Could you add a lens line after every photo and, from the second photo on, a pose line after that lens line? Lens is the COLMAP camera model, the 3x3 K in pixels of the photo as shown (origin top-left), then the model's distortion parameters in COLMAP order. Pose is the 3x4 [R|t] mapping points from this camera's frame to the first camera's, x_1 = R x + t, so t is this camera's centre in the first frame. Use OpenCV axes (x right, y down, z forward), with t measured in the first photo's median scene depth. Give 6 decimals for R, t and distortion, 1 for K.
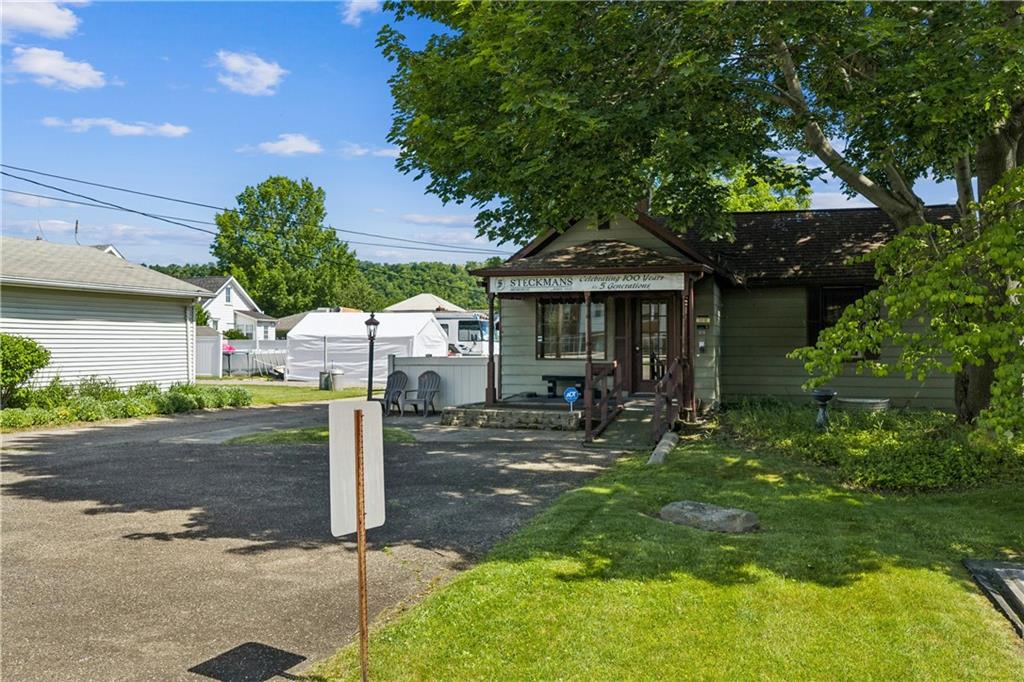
lens RADIAL K [[849.4, 0, 493.4], [0, 849.4, 341.0], [0, 0, 1]] dist [0.004362, -0.006171]
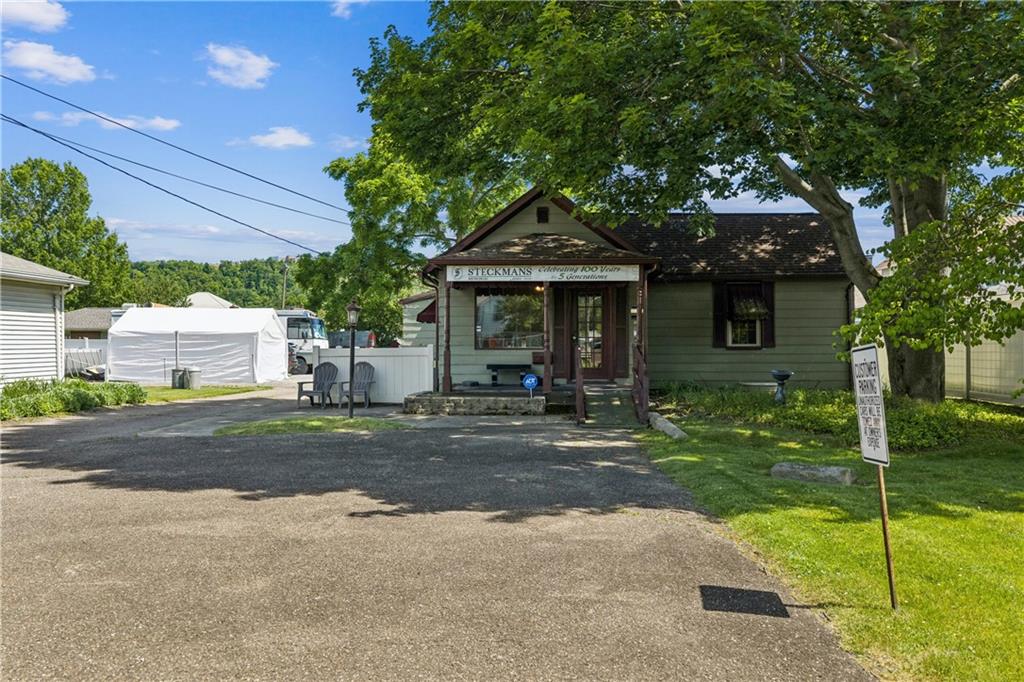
lens RADIAL K [[849.4, 0, 493.4], [0, 849.4, 341.0], [0, 0, 1]] dist [0.004362, -0.006171]
pose [[0.960928, -0.001728, 0.276792, -0.227409], [0.002669, 0.999992, -0.003023, 0.016649], [-0.276785, 0.003644, 0.960925, 0.021094]]
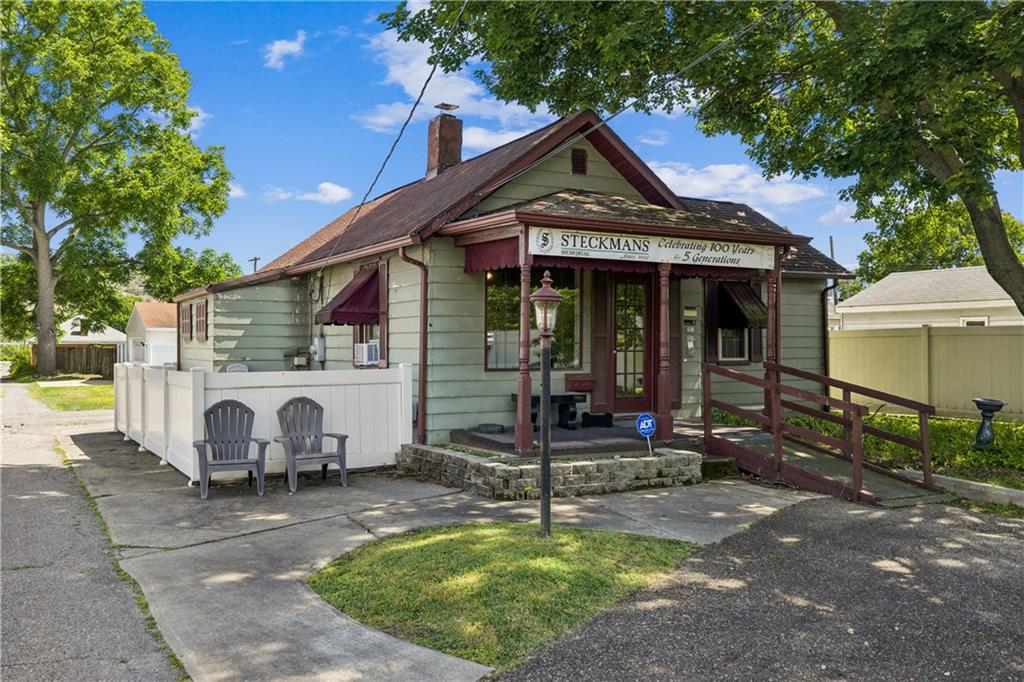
lens RADIAL K [[849.4, 0, 493.4], [0, 849.4, 341.0], [0, 0, 1]] dist [0.004362, -0.006171]
pose [[0.667378, 0.002113, 0.744716, -0.437849], [0.000741, 0.999994, -0.003502, 0.002831], [-0.744719, 0.002889, 0.667372, 0.636102]]
